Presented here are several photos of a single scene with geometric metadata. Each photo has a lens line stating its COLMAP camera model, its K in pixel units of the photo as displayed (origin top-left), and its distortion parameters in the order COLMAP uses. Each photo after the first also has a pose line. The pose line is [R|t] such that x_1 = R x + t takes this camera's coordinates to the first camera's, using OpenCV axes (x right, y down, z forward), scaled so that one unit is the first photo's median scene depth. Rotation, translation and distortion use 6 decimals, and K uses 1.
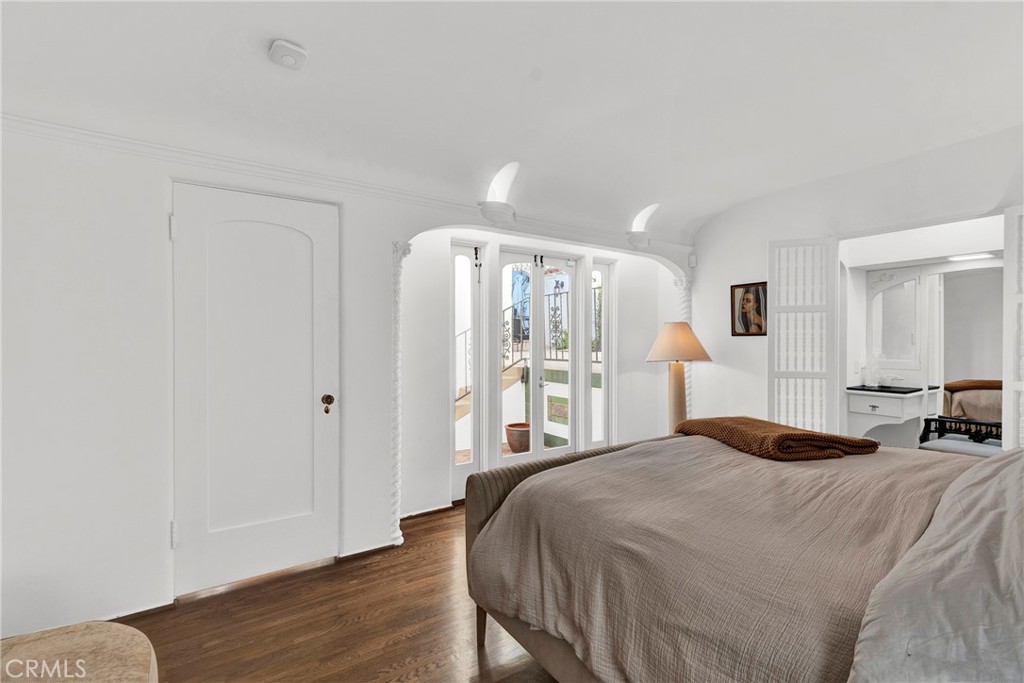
lens RADIAL K [[459.9, 0, 517.9], [0, 459.9, 341.4], [0, 0, 1]] dist [-0.001742, -0.000355]
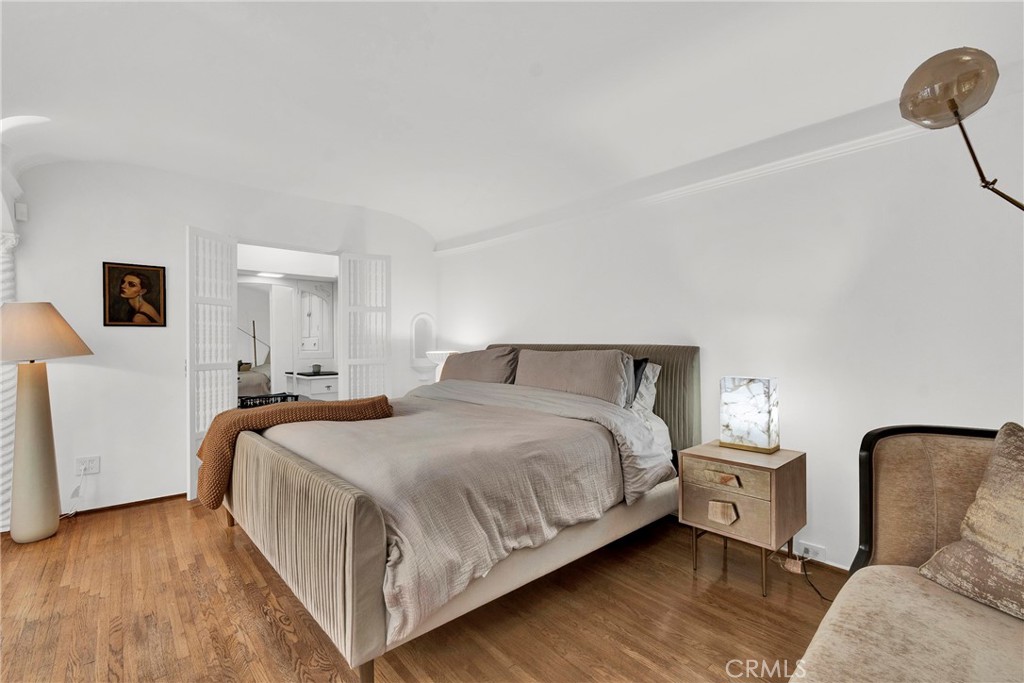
lens RADIAL K [[459.9, 0, 517.9], [0, 459.9, 341.4], [0, 0, 1]] dist [-0.001742, -0.000355]
pose [[-0.145828, 0.007593, 0.989281, -0.417931], [0.006274, 0.999958, -0.006750, 0.024974], [-0.989290, 0.005222, -0.145869, 0.414986]]
